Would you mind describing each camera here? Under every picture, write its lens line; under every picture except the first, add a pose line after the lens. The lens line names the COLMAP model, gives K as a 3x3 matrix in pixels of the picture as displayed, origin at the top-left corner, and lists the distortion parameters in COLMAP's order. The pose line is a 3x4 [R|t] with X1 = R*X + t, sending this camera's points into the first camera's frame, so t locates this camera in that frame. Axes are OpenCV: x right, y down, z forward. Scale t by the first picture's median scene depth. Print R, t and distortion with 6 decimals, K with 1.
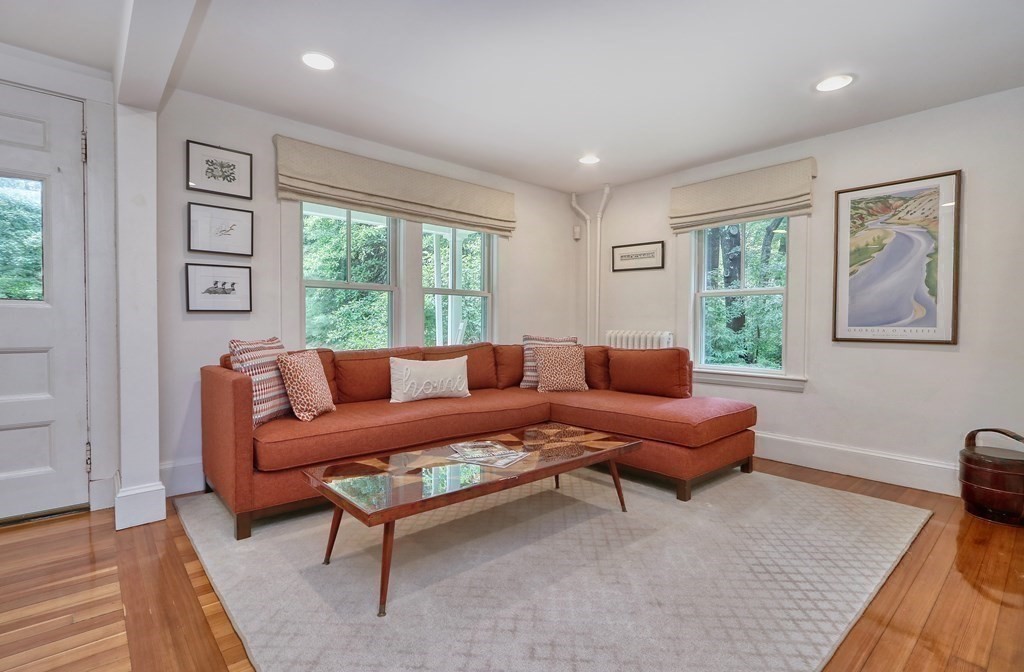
lens RADIAL K [[481.8, 0, 512.0], [0, 481.8, 336.0], [0, 0, 1]] dist [-0.003902, -0.000871]
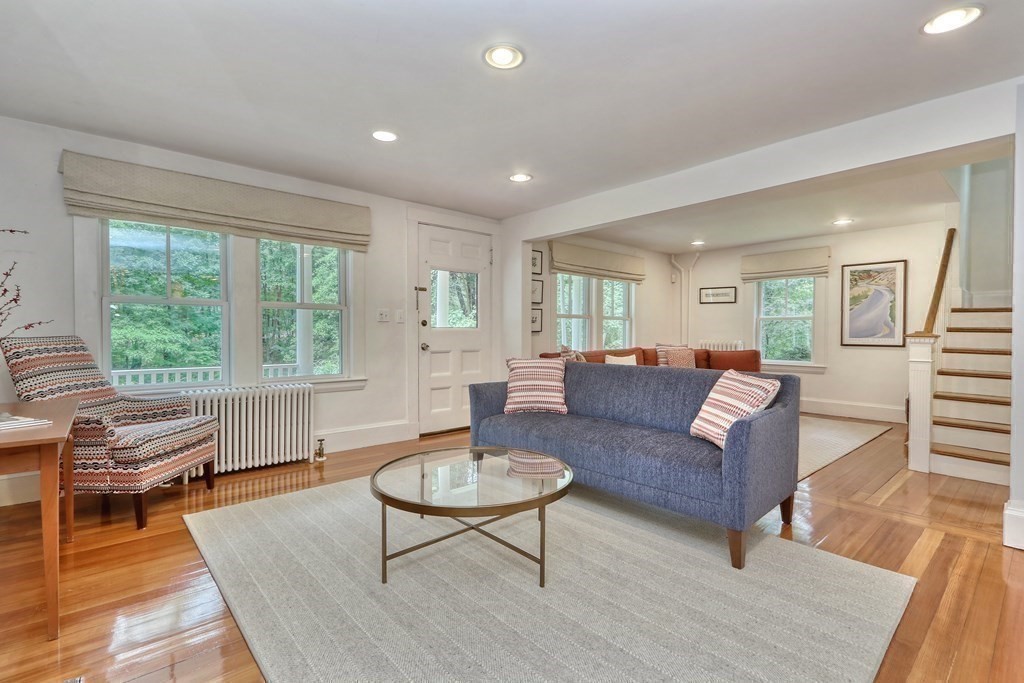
lens RADIAL K [[460.2, 0, 506.2], [0, 460.2, 341.9], [0, 0, 1]] dist [-0.003179, 0.000004]
pose [[0.999844, -0.003289, -0.017350, -0.620551], [0.003218, 0.999986, -0.004157, -0.000849], [0.017364, 0.004101, 0.999841, -0.833276]]
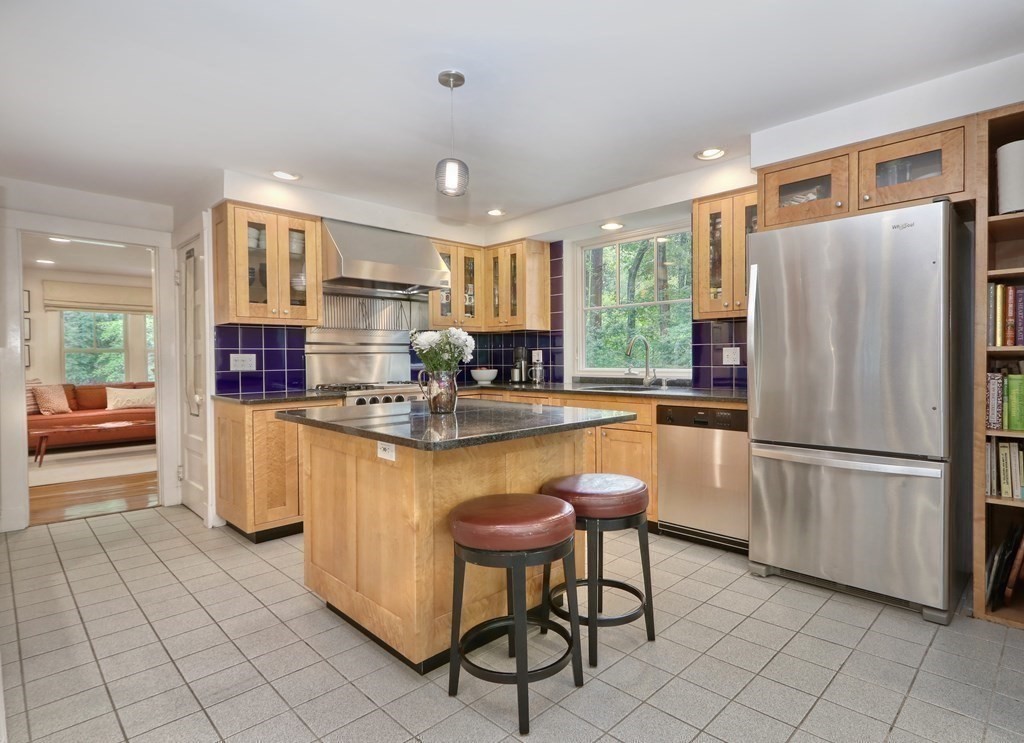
lens RADIAL K [[527.2, 0, 512.3], [0, 527.2, 365.5], [0, 0, 1]] dist [0.001878, 0.000036]
pose [[0.998769, -0.015151, 0.047229, 1.372714], [0.015508, 0.999854, -0.007202, -0.004709], [-0.047113, 0.007926, 0.998858, -1.319962]]
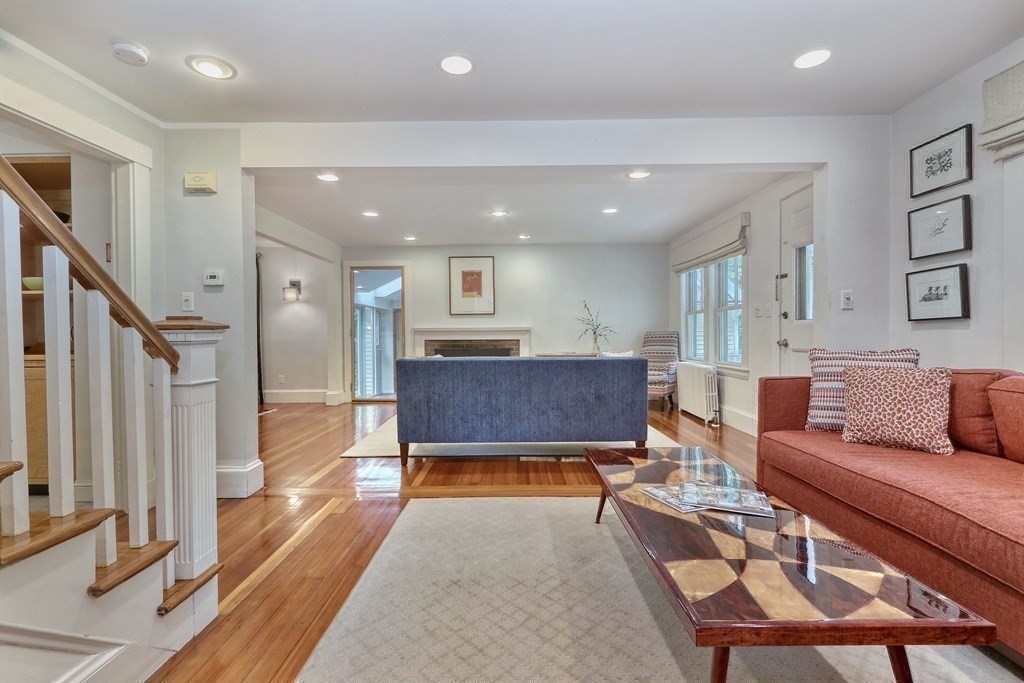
lens RADIAL K [[460.2, 0, 506.2], [0, 460.2, 341.9], [0, 0, 1]] dist [-0.003179, 0.000004]
pose [[-0.673693, 0.014293, -0.738873, 0.524631], [-0.010608, 0.999523, 0.029008, -0.023690], [0.738935, 0.027380, -0.673220, 0.900239]]
